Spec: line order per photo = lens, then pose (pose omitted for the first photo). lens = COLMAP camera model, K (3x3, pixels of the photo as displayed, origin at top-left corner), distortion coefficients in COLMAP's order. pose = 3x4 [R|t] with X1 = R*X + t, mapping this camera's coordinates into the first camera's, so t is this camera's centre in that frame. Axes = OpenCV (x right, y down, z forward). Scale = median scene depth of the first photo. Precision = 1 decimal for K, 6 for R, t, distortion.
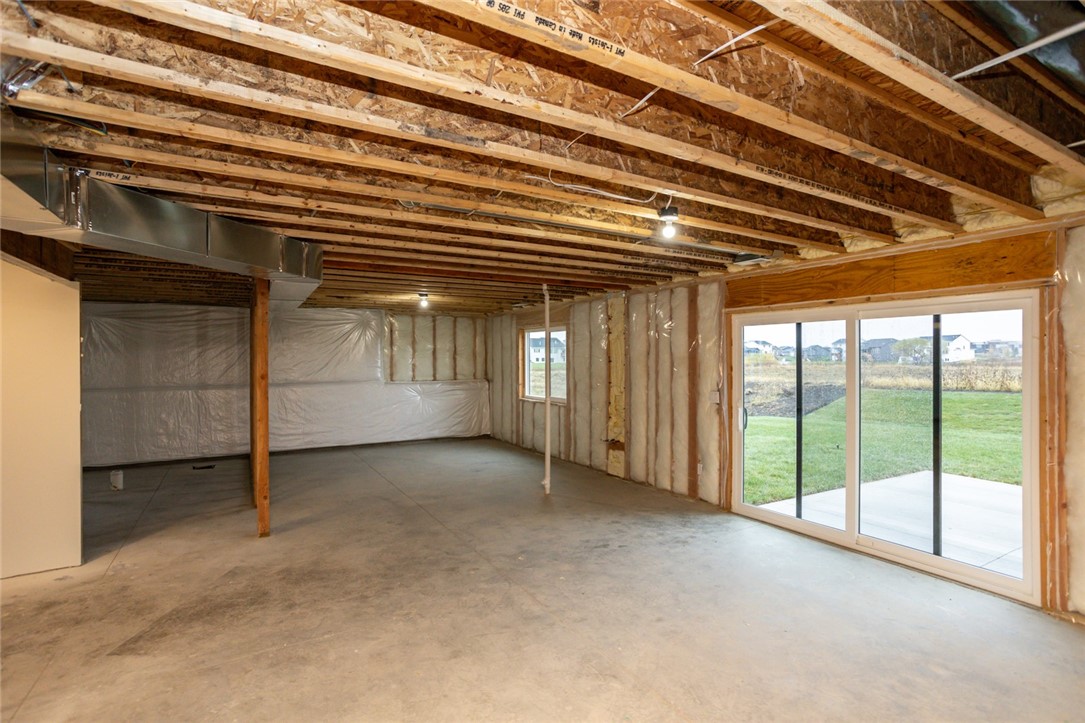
lens RADIAL K [[512.4, 0, 542.5], [0, 512.4, 361.5], [0, 0, 1]] dist [0.000831, 0.000092]
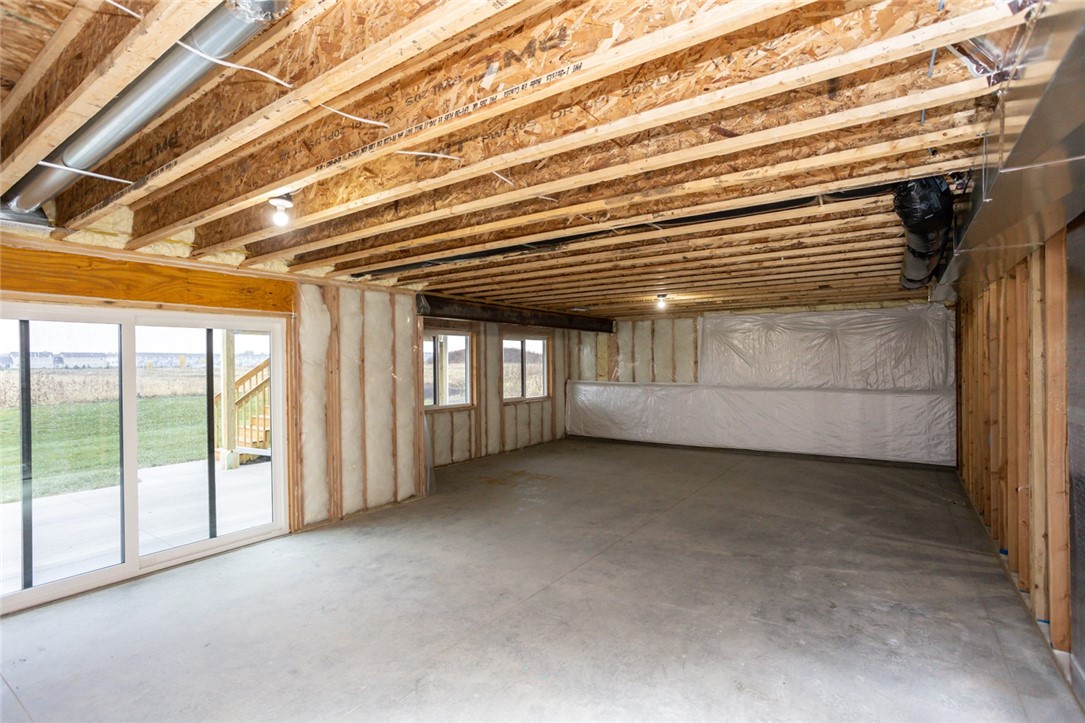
lens RADIAL K [[531.7, 0, 542.5], [0, 531.7, 361.5], [0, 0, 1]] dist [-0.000155, 0.000211]
pose [[-0.399646, 0.001389, 0.916668, -0.628674], [0.017137, 0.999835, 0.005957, -0.011672], [-0.916509, 0.018089, -0.399604, 0.805085]]
